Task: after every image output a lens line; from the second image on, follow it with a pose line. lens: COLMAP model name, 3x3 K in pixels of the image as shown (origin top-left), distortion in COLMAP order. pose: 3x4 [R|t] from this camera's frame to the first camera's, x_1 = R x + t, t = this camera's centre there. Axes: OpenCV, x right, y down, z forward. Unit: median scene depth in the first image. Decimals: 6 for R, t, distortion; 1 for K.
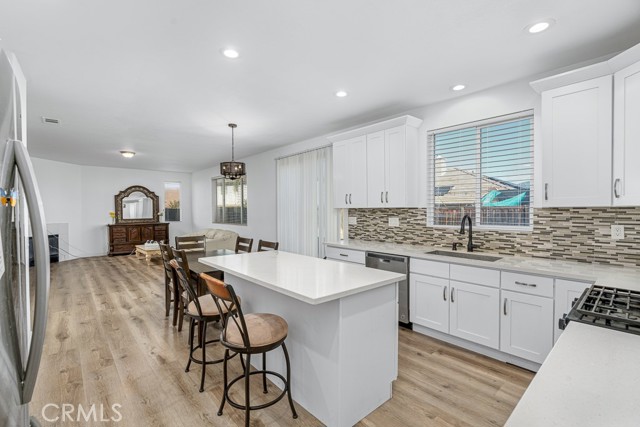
lens RADIAL K [[289.0, 0, 318.1], [0, 289.0, 212.6], [0, 0, 1]] dist [-0.030188, -0.000027]
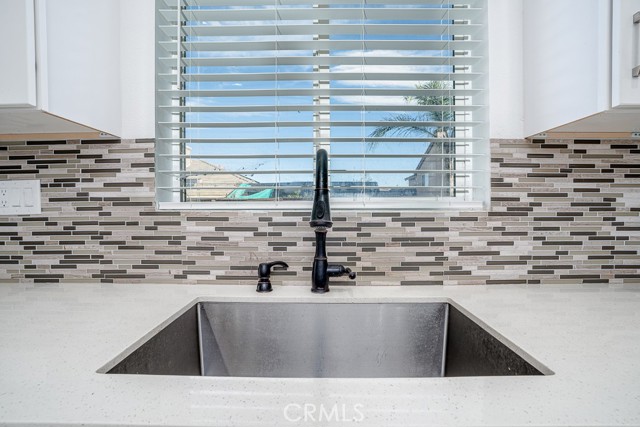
lens RADIAL K [[289.0, 0, 319.0], [0, 289.0, 208.1], [0, 0, 1]] dist [-0.030188, -0.000027]
pose [[0.673182, -0.008220, 0.739432, 0.344420], [0.011371, 0.999935, 0.000764, 0.059227], [-0.739390, 0.007894, 0.673231, 0.863541]]
